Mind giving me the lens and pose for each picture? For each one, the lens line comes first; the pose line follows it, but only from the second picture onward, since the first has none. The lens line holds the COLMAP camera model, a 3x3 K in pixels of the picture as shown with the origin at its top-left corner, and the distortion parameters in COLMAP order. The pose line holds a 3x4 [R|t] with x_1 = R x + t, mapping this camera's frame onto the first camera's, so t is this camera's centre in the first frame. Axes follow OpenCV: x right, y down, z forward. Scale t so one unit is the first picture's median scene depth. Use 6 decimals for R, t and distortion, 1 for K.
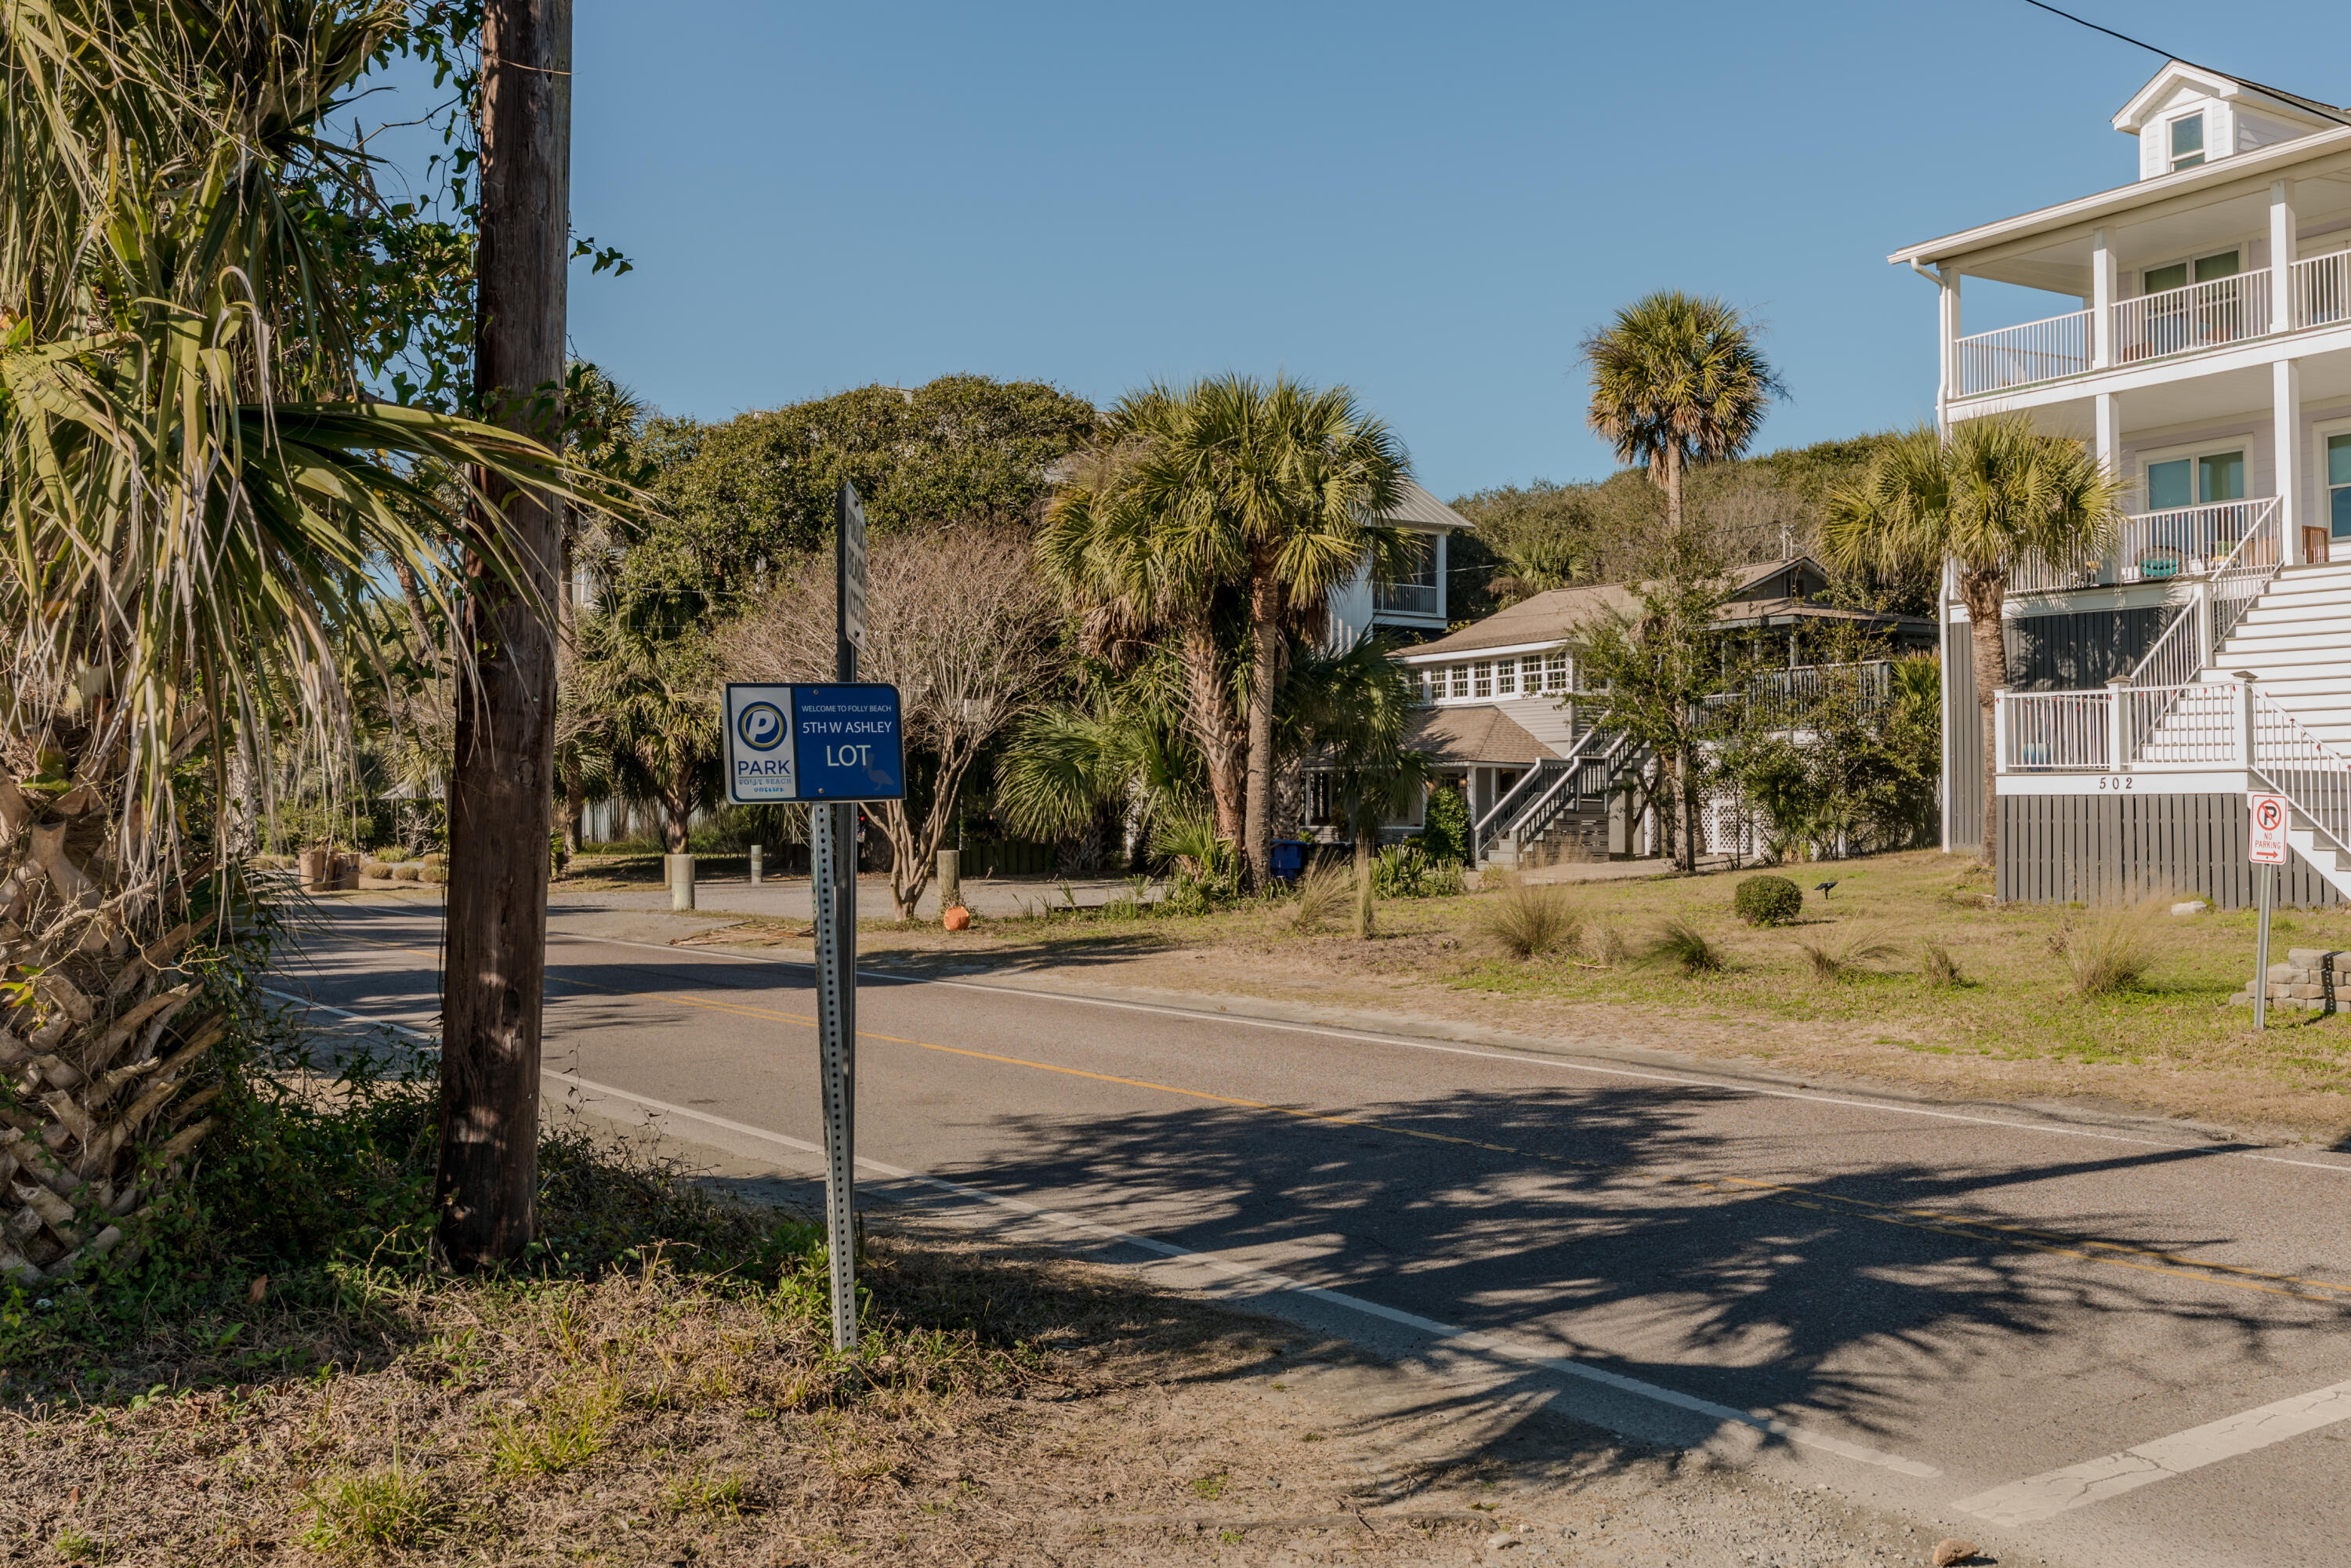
lens RADIAL K [[1640.5, 0, 1180.1], [0, 1640.5, 785.5], [0, 0, 1]] dist [-0.008052, 0.001894]
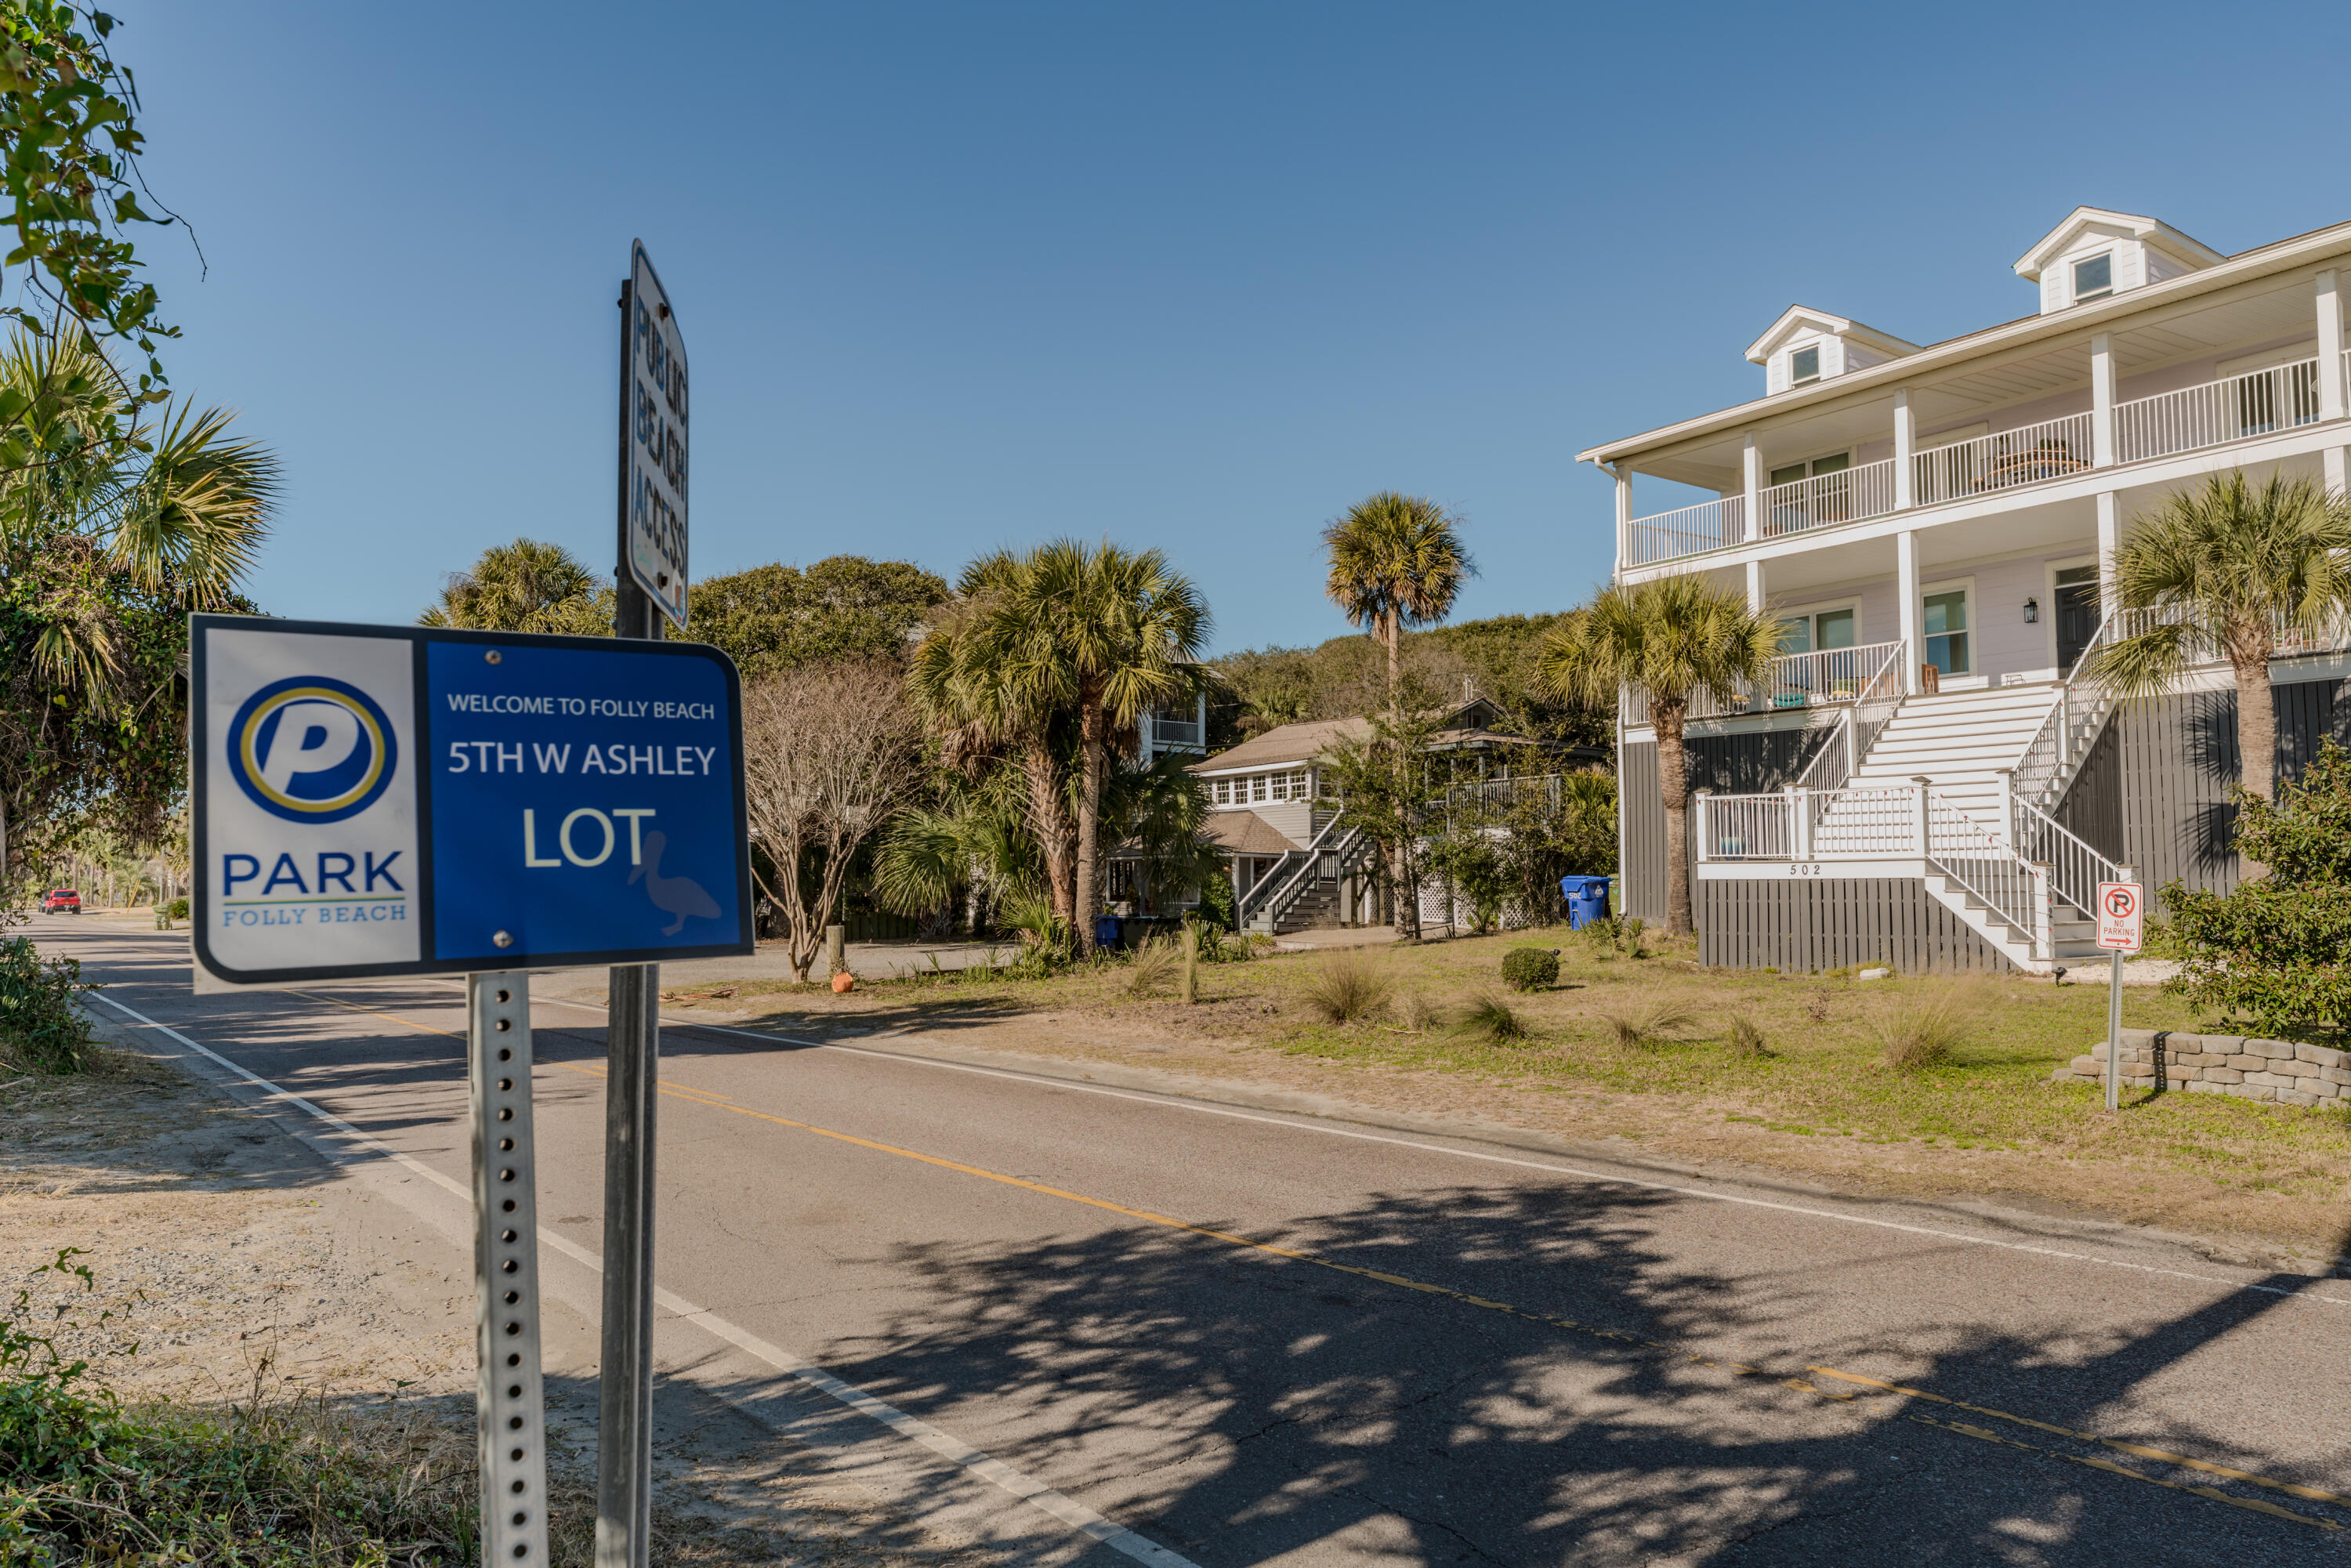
lens RADIAL K [[1640.5, 0, 1129.8], [0, 1640.5, 874.0], [0, 0, 1]] dist [-0.008052, 0.001894]
pose [[0.999370, -0.001941, 0.035446, 0.036580], [0.002002, 0.999997, -0.001676, 0.003528], [-0.035443, 0.001746, 0.999370, -0.242805]]
